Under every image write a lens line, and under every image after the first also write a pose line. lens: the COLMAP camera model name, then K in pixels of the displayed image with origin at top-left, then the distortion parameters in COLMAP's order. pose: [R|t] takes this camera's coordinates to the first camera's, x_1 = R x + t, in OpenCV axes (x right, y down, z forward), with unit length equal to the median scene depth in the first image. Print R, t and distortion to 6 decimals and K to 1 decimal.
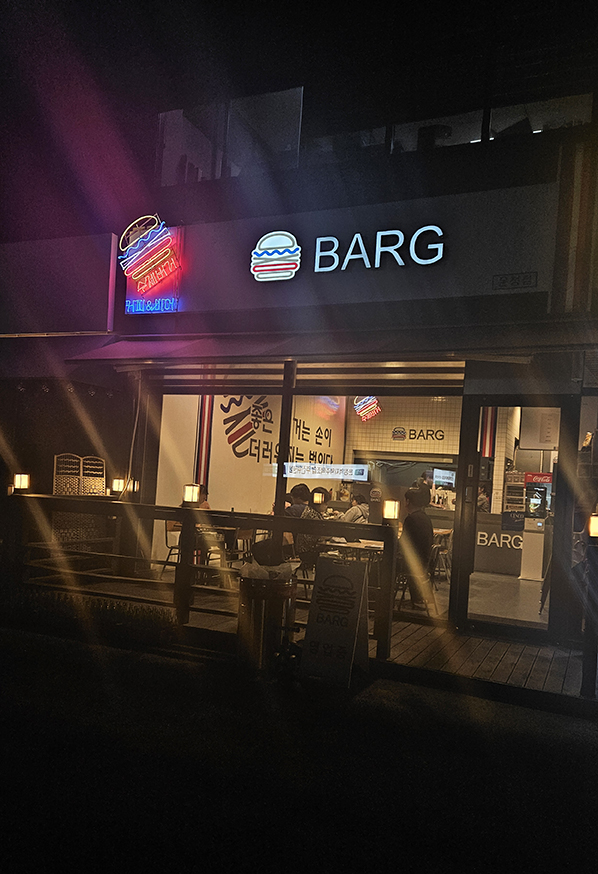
lens RADIAL K [[607.9, 0, 296.1], [0, 607.9, 437.1], [0, 0, 1]] dist [0.011899, 0.001028]
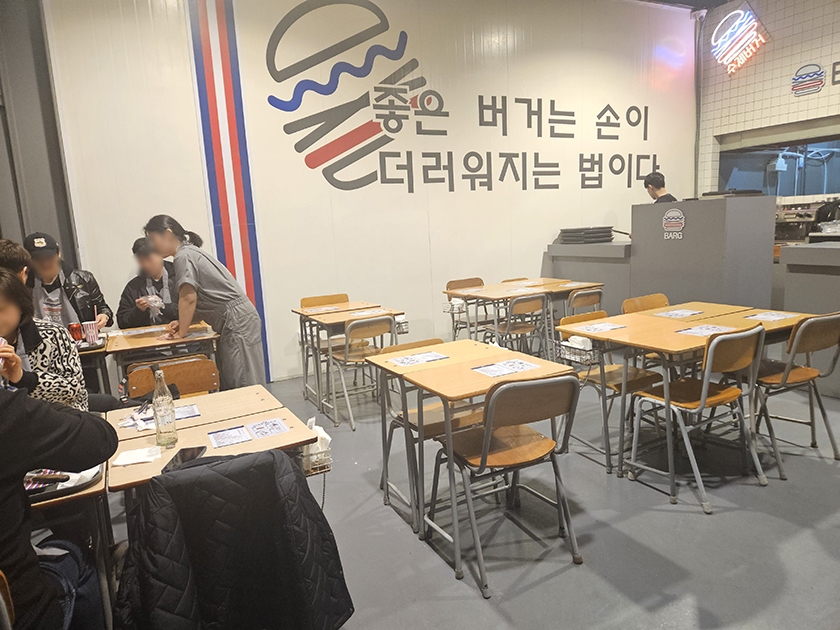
lens RADIAL K [[555.5, 0, 425.1], [0, 555.5, 315.8], [0, 0, 1]] dist [0.033268, -0.010363]
pose [[0.785702, -0.008427, -0.618547, 0.267139], [0.153832, 0.971159, 0.182172, 0.060478], [0.599172, -0.238286, 0.764338, 0.585961]]
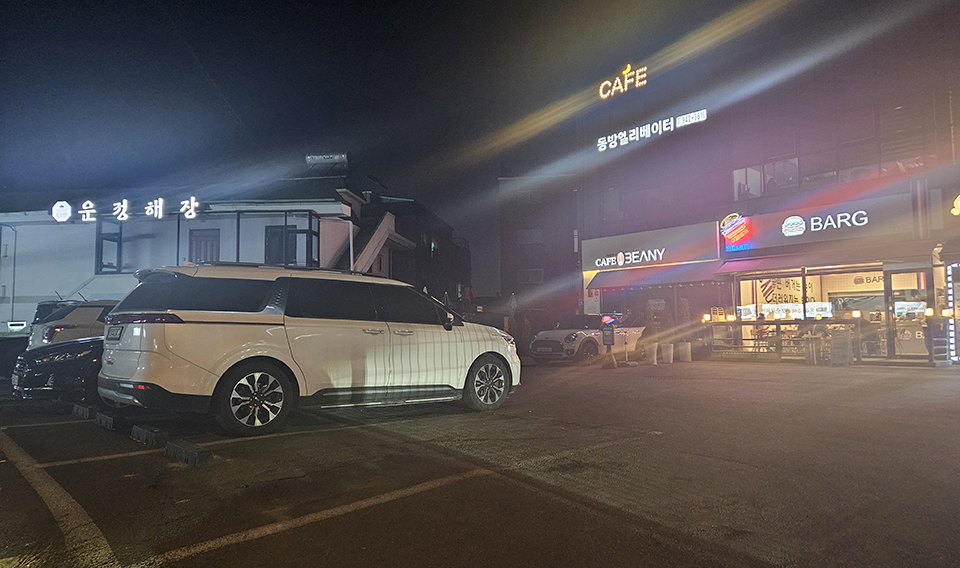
lens RADIAL K [[612.1, 0, 476.3], [0, 612.1, 291.6], [0, 0, 1]] dist [0.044586, -0.000806]
pose [[0.918353, -0.104596, -0.381691, -0.191440], [0.103394, 0.994358, -0.023719, -0.056839], [0.382018, -0.017682, 0.923986, -1.286549]]
